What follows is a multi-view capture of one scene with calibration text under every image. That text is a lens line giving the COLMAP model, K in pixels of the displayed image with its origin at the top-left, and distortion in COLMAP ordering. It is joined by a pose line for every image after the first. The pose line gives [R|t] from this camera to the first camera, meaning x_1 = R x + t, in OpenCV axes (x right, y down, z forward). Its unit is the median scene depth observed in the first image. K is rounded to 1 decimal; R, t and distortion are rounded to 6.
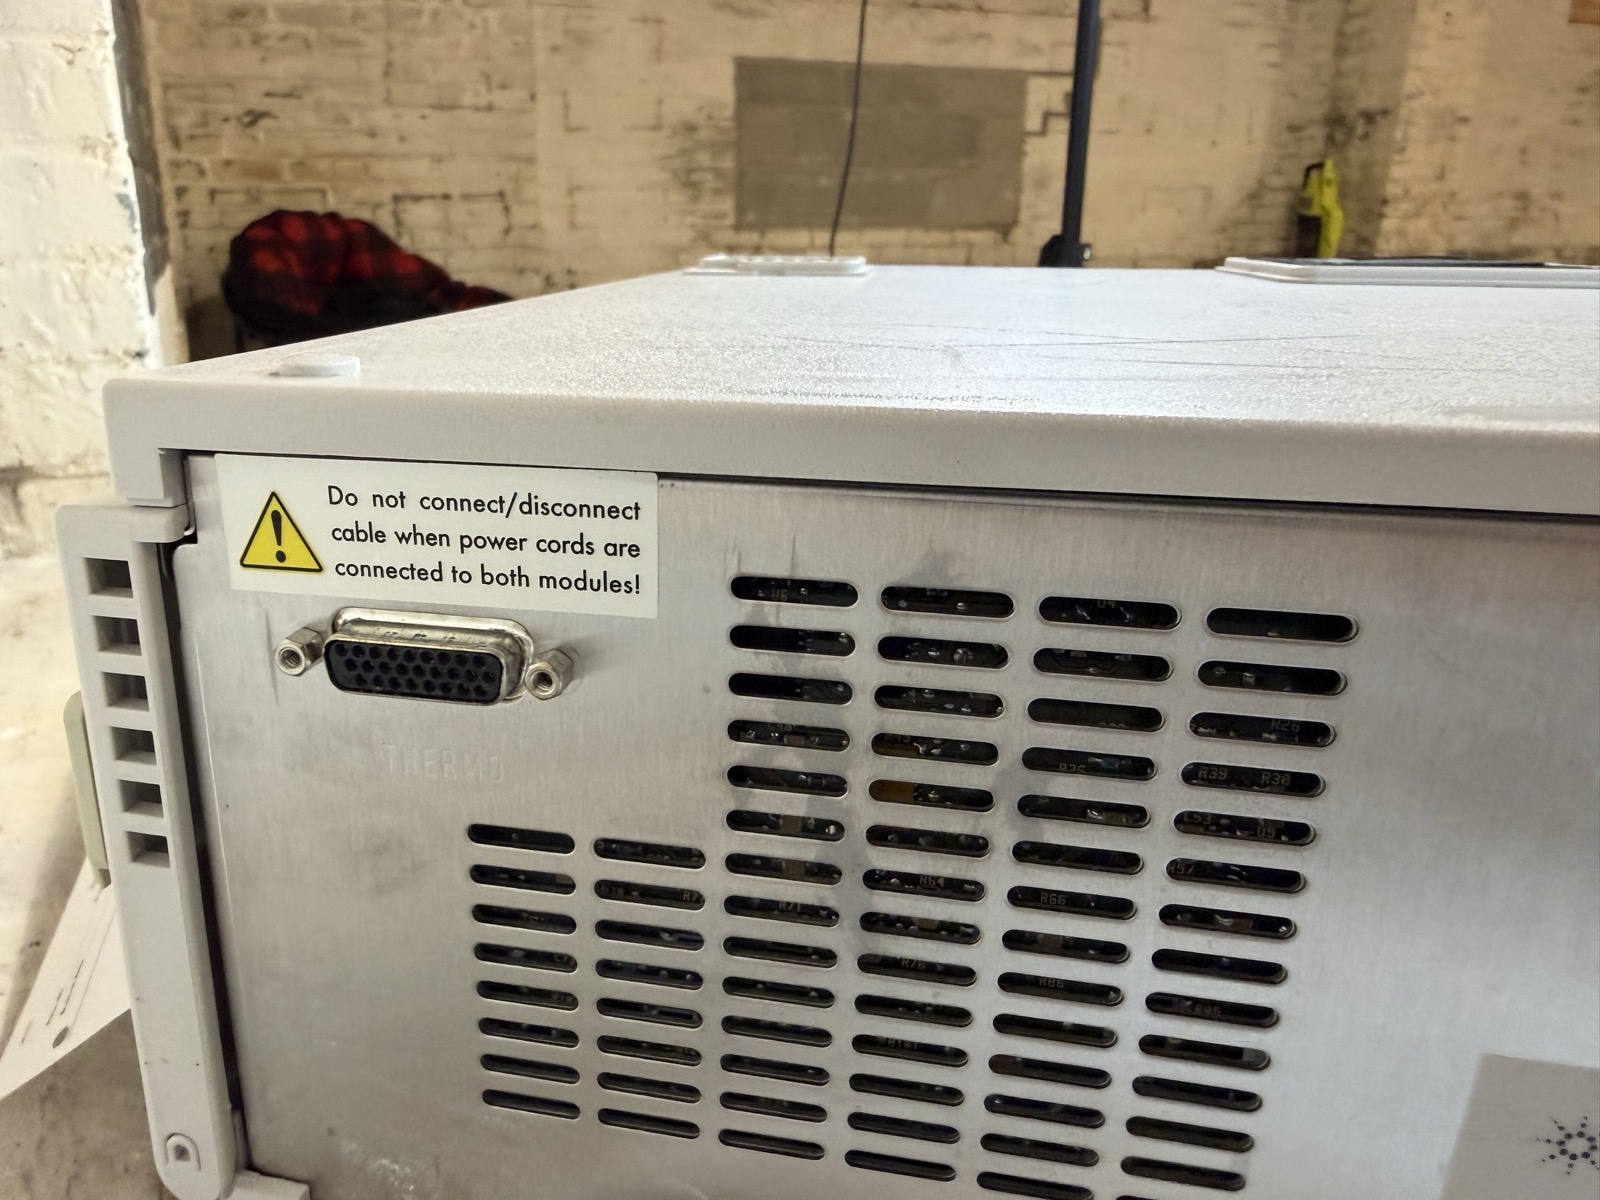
lens RADIAL K [[1194.8, 0, 744.7], [0, 1194.8, 586.0], [0, 0, 1]] dist [0.004476, -0.030139]
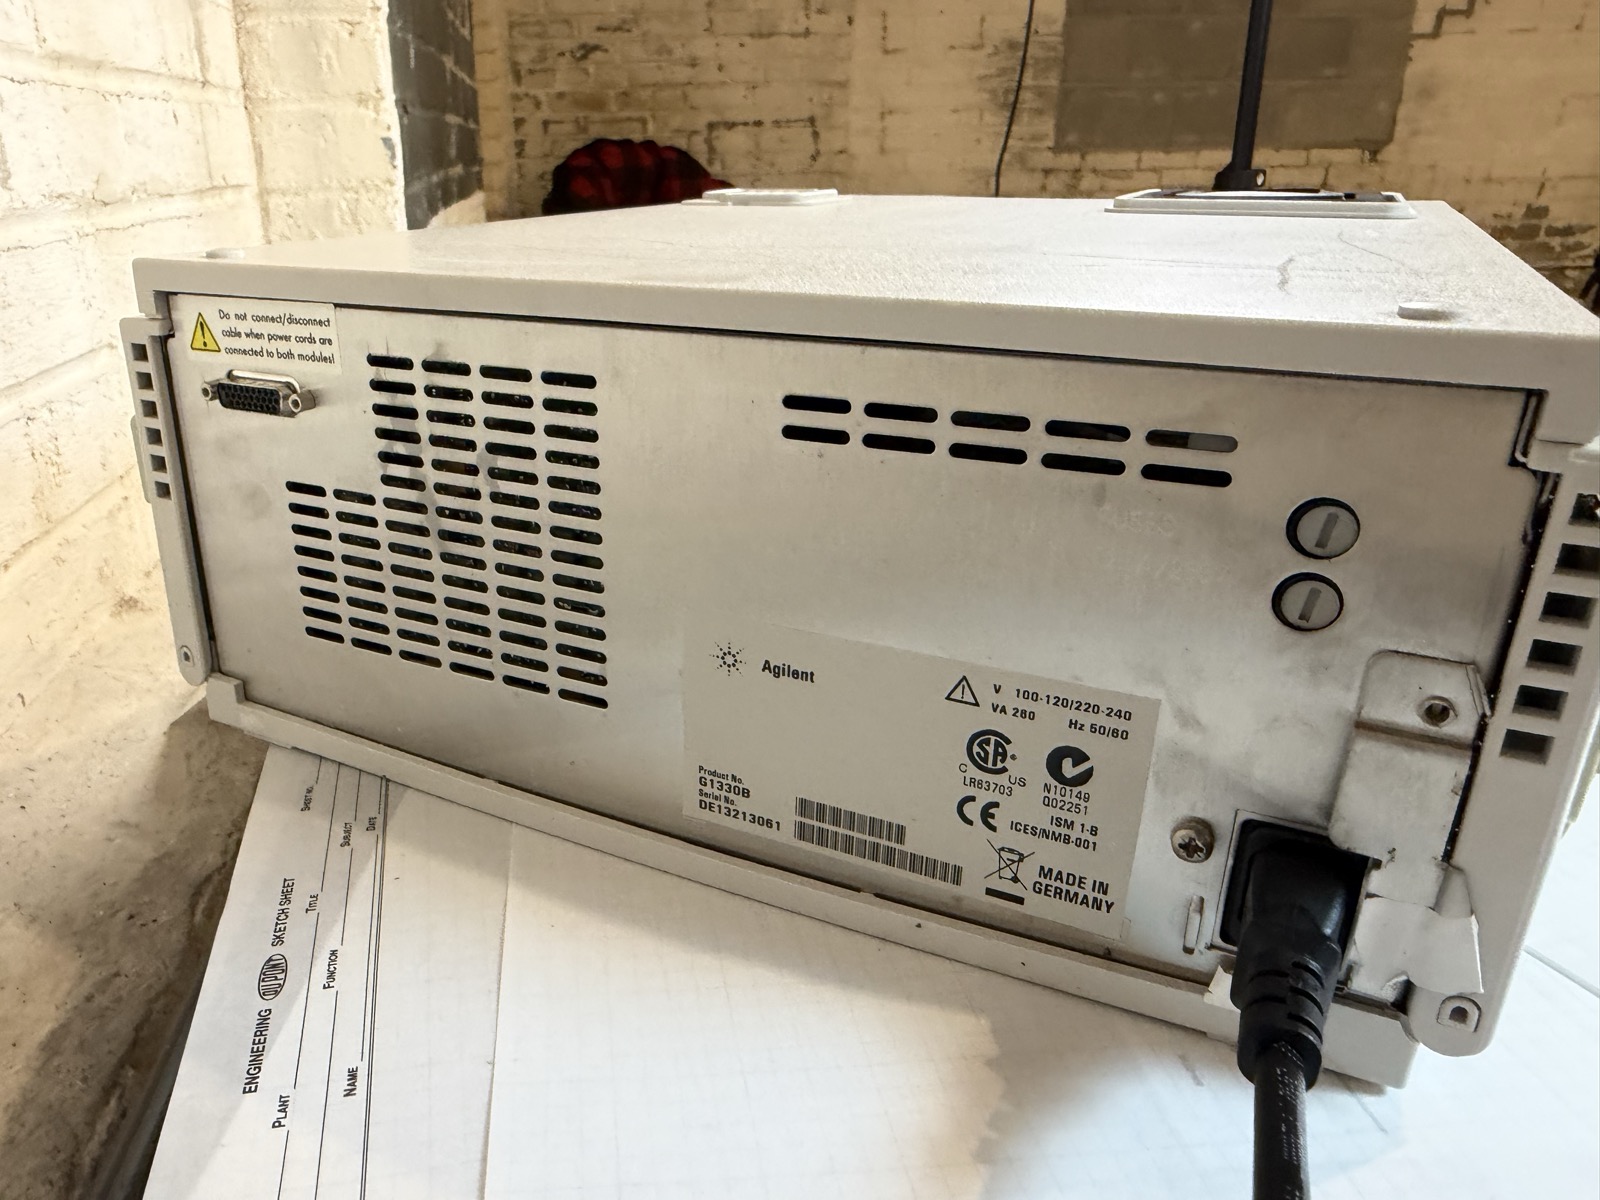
lens RADIAL K [[1194.8, 0, 719.4], [0, 1194.8, 581.0], [0, 0, 1]] dist [0.004476, -0.030139]
pose [[0.959980, 0.083293, -0.267396, 0.196451], [-0.068606, 0.995600, 0.063826, 0.035197], [0.271536, -0.042927, 0.961471, -0.145982]]
